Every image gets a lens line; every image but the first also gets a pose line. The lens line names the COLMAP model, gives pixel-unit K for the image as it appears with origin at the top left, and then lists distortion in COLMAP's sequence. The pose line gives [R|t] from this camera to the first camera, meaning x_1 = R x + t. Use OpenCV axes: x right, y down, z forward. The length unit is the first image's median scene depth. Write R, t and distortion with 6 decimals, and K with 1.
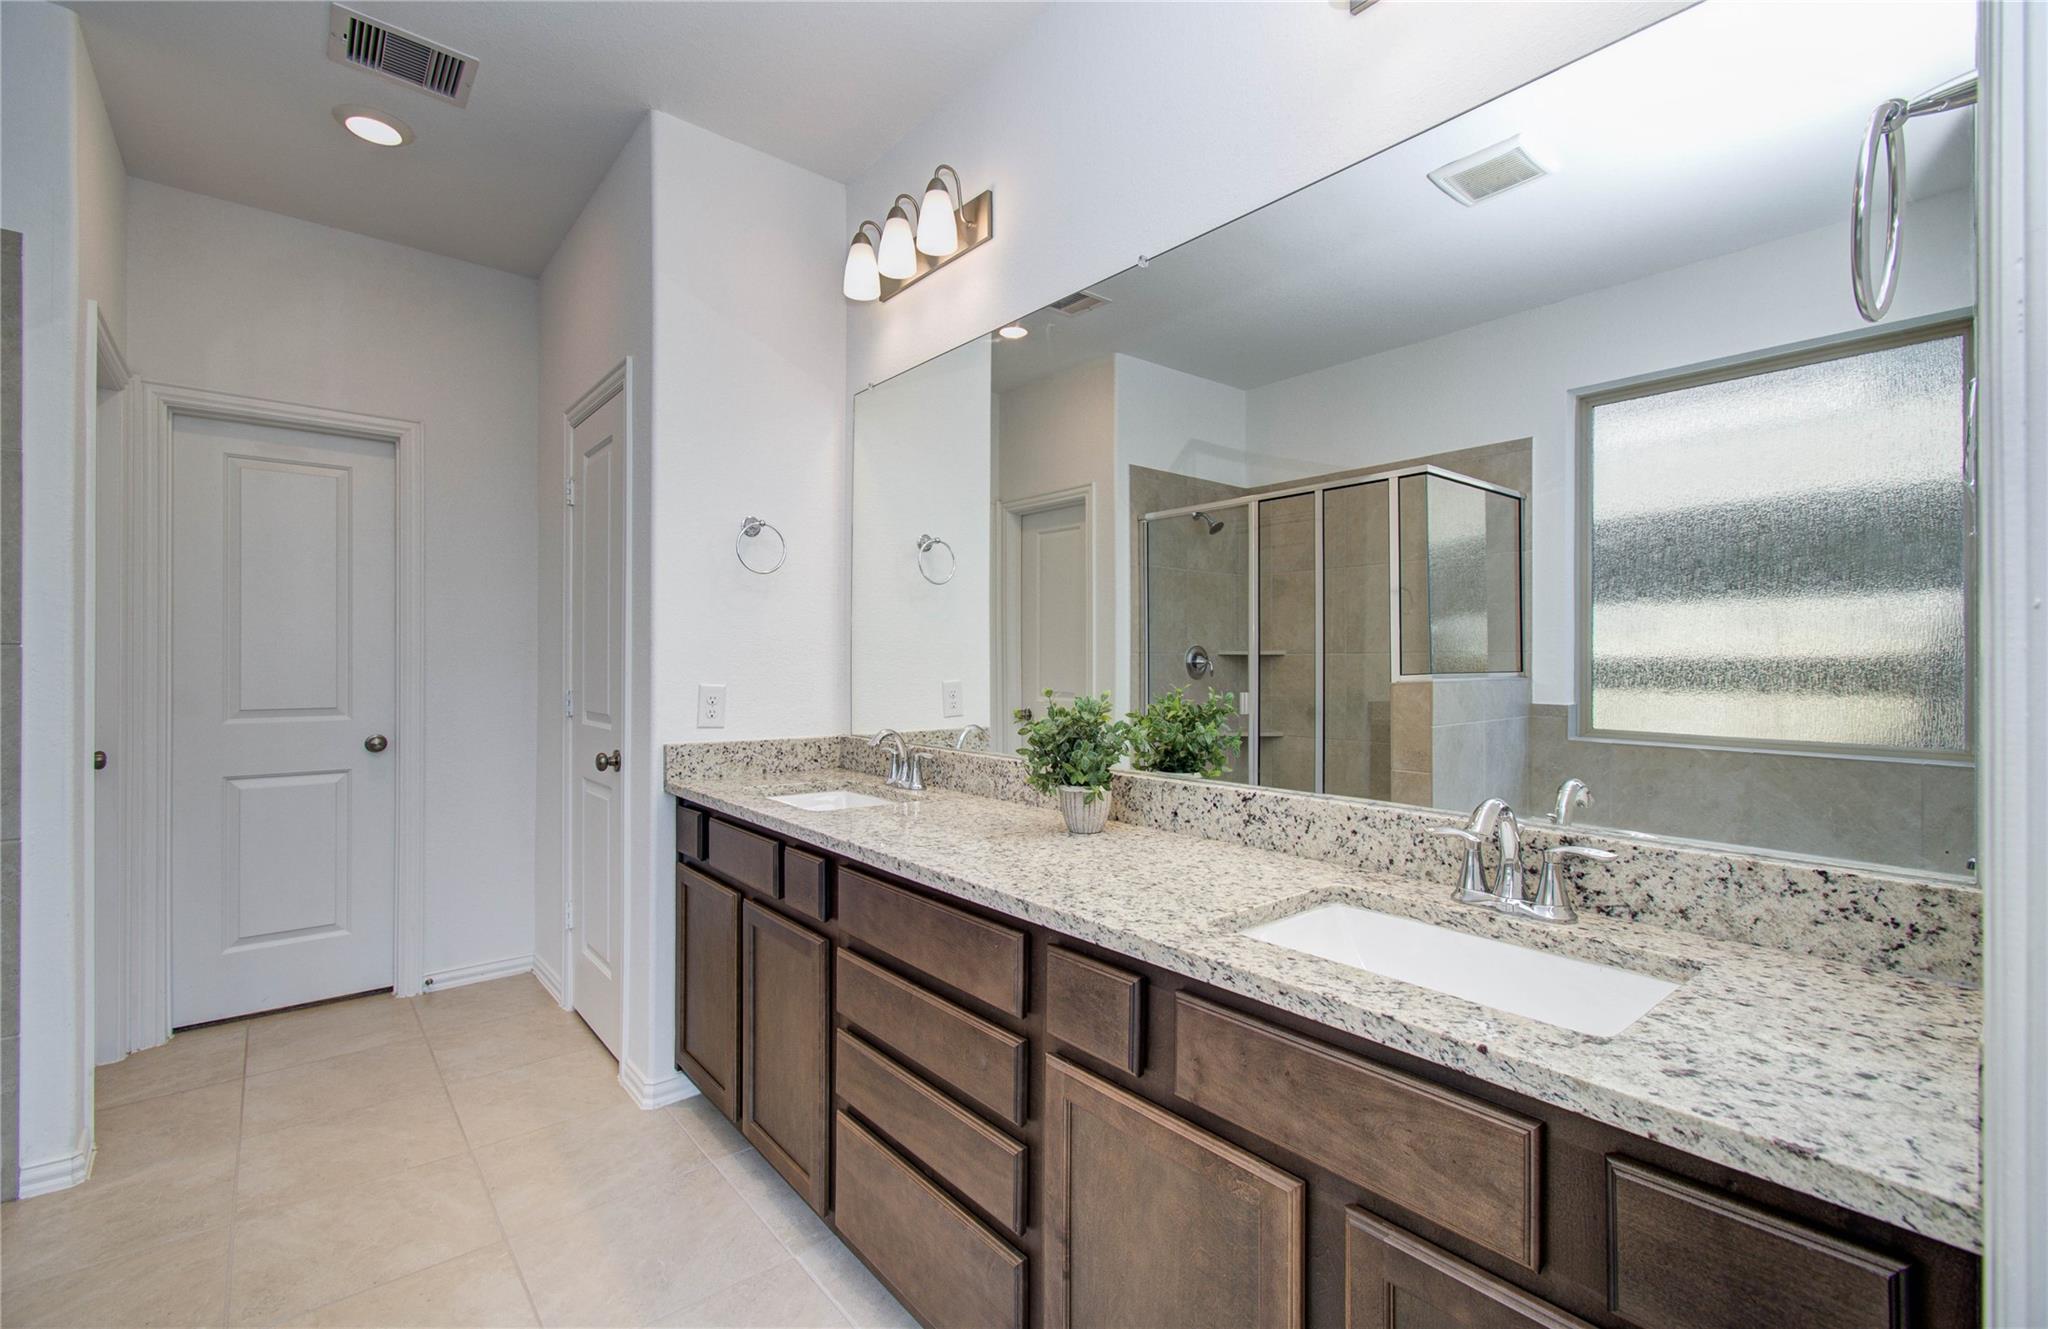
lens RADIAL K [[885.6, 0, 1015.9], [0, 885.6, 663.9], [0, 0, 1]] dist [0.000114, 0.000549]
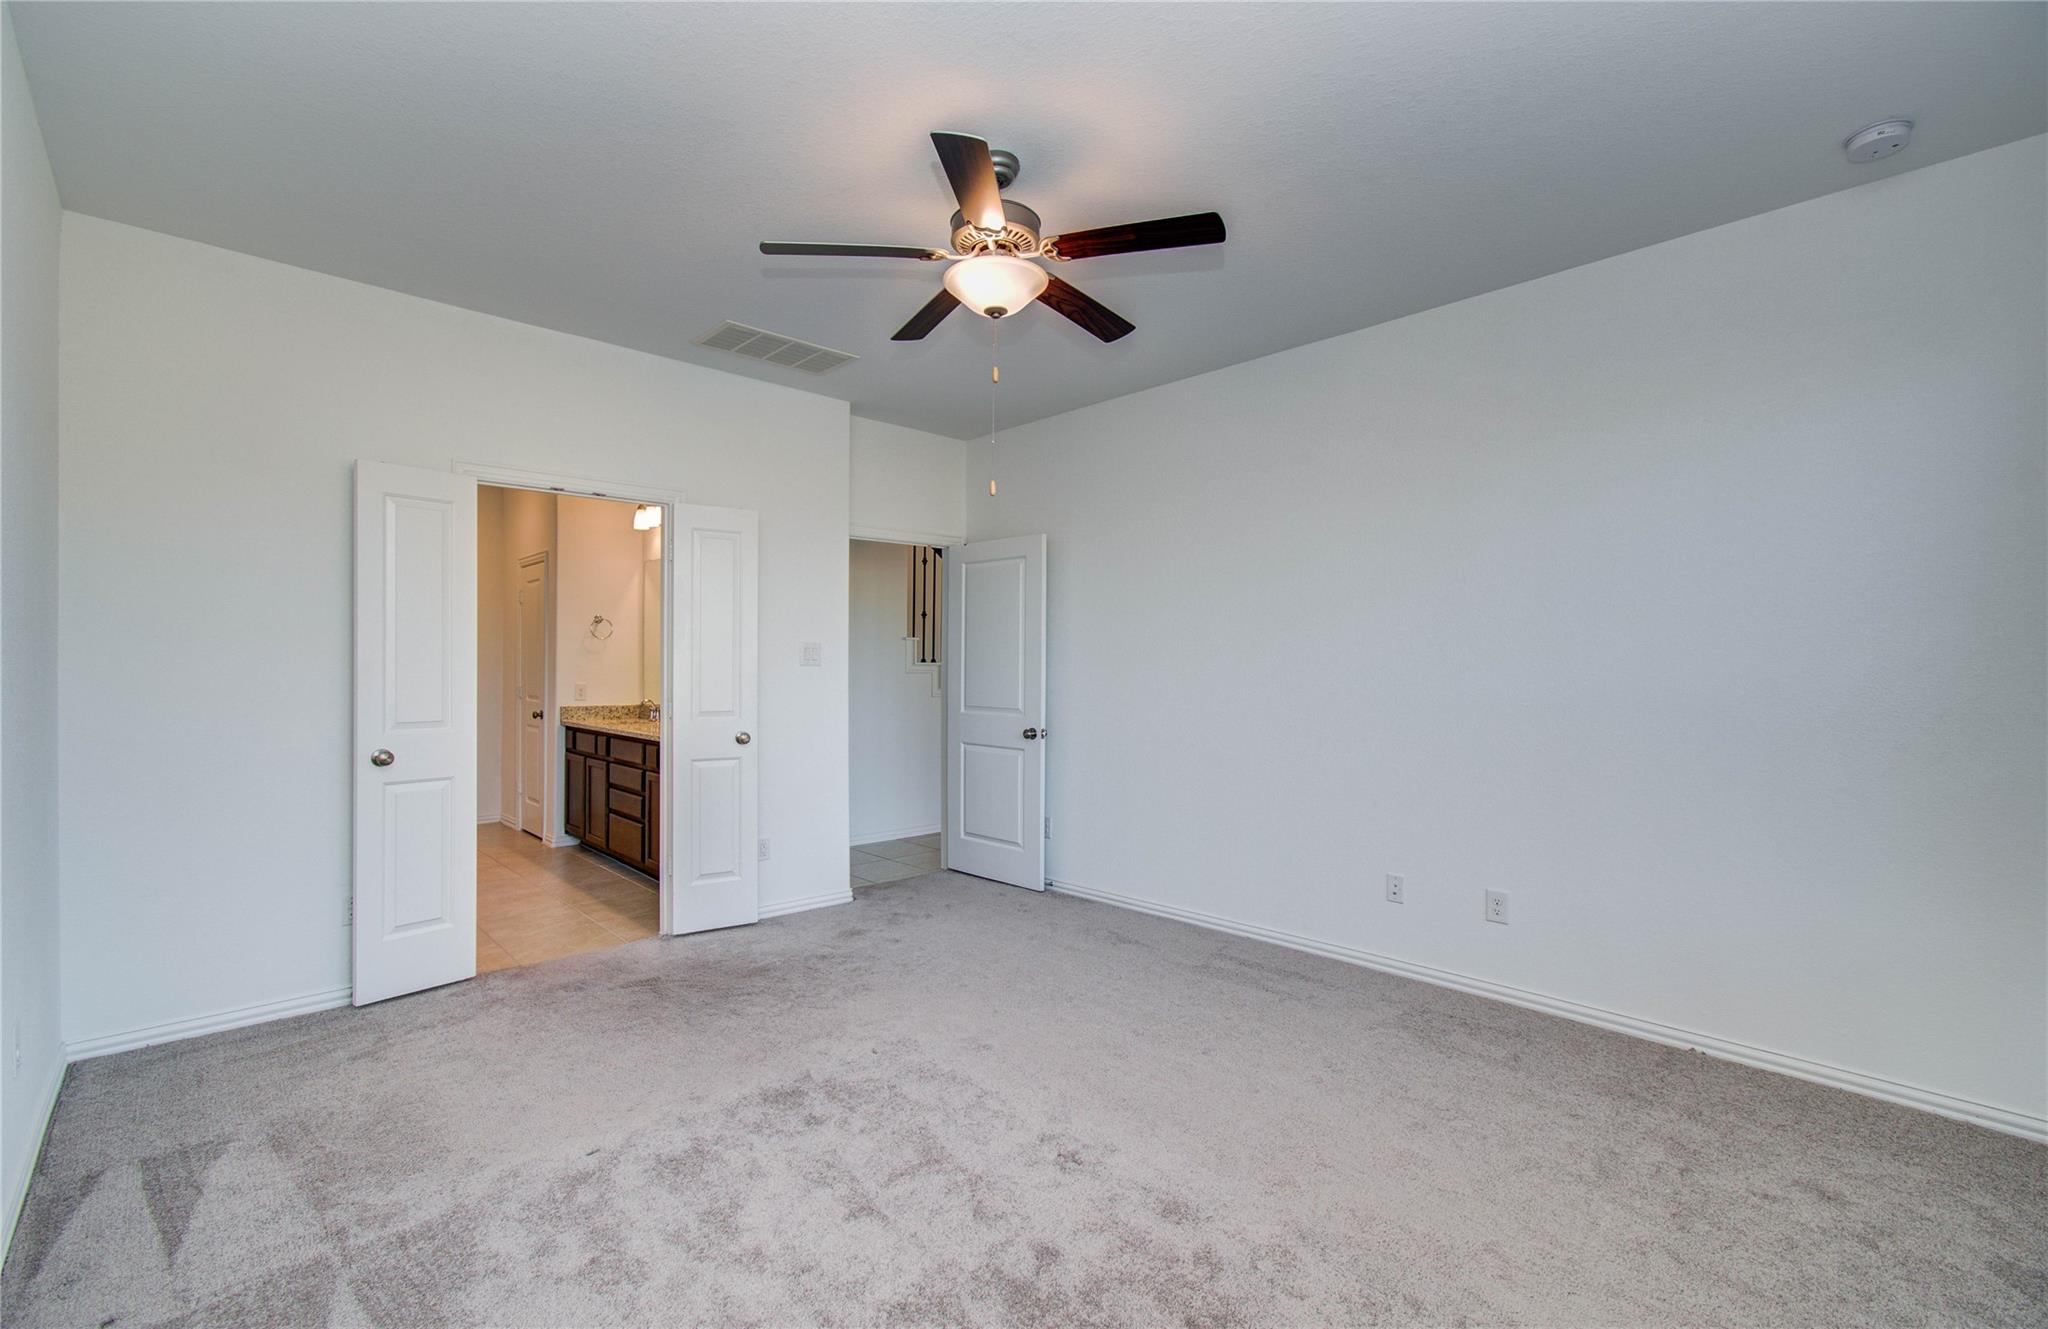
lens RADIAL K [[885.6, 0, 1015.9], [0, 885.6, 663.9], [0, 0, 1]] dist [0.000114, 0.000549]
pose [[0.997829, 0.004151, 0.065724, 0.764657], [-0.004635, 0.999963, 0.007214, -0.057972], [-0.065692, -0.007503, 0.997812, -1.678548]]
